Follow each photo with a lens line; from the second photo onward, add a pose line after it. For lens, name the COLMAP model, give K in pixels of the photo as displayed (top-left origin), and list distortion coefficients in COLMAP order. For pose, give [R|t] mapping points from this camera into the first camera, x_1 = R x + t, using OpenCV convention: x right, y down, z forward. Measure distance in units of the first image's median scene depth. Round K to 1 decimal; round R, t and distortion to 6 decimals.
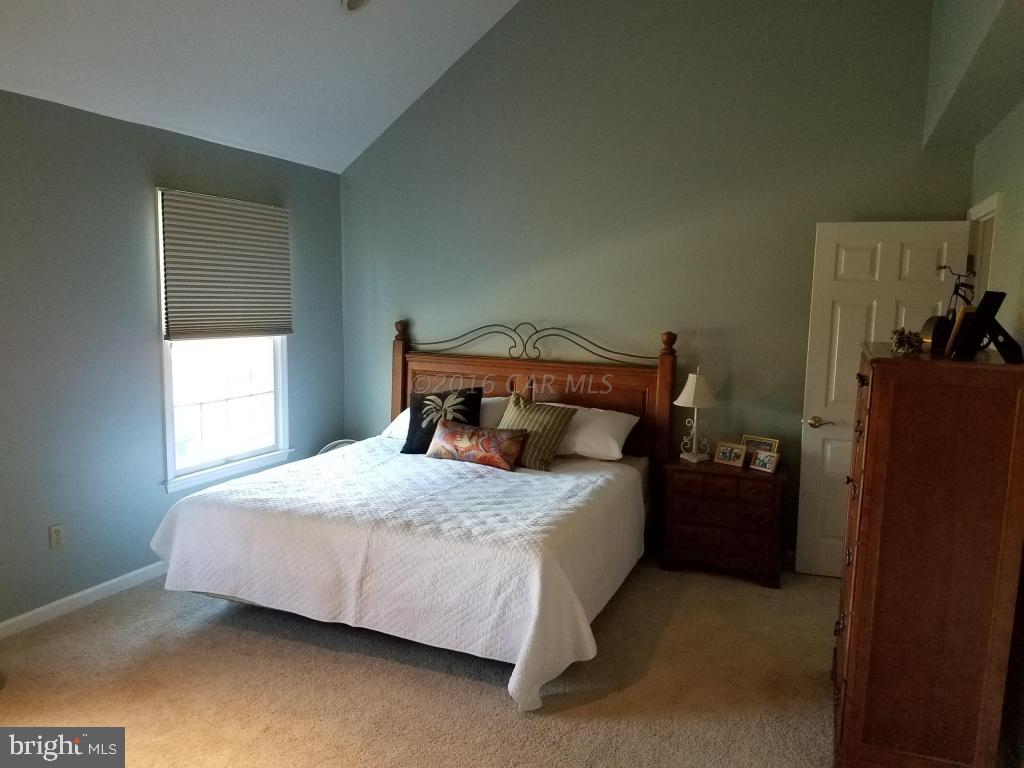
lens RADIAL K [[793.4, 0, 507.0], [0, 793.4, 386.6], [0, 0, 1]] dist [0.115178, -0.083643]
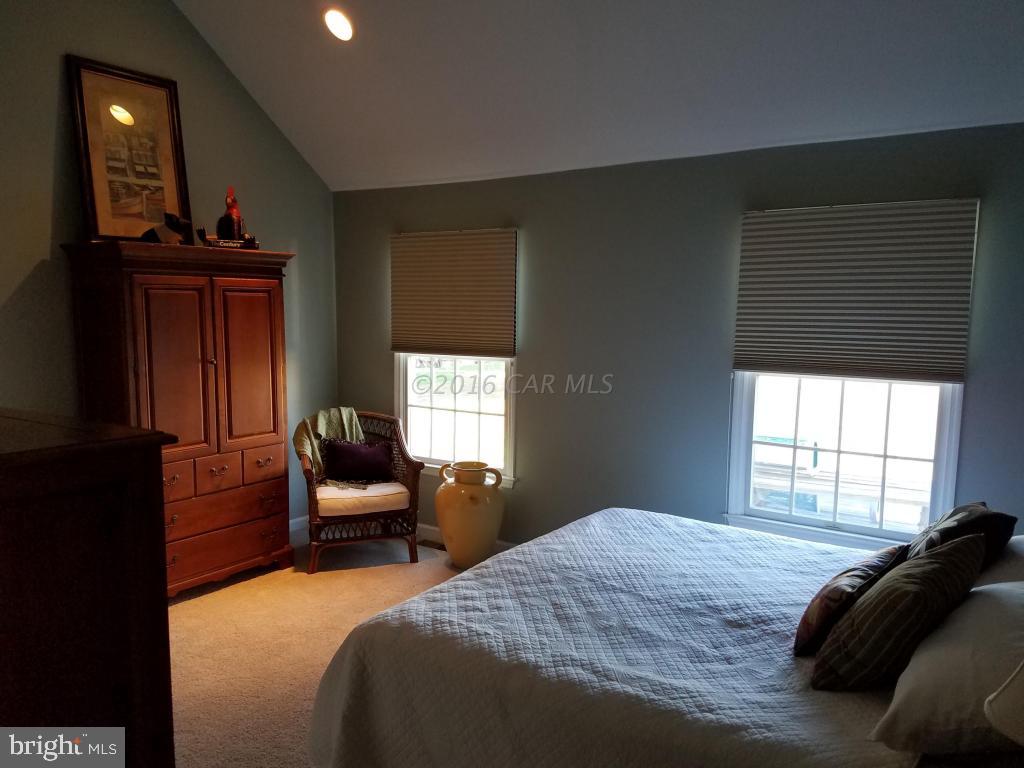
lens RADIAL K [[793.4, 0, 506.1], [0, 793.4, 384.5], [0, 0, 1]] dist [0.115178, -0.083643]
pose [[-0.220175, 0.084231, -0.971817, 0.627078], [-0.125637, 0.985518, 0.113882, -0.121971], [0.967336, 0.147170, -0.206404, 0.999006]]
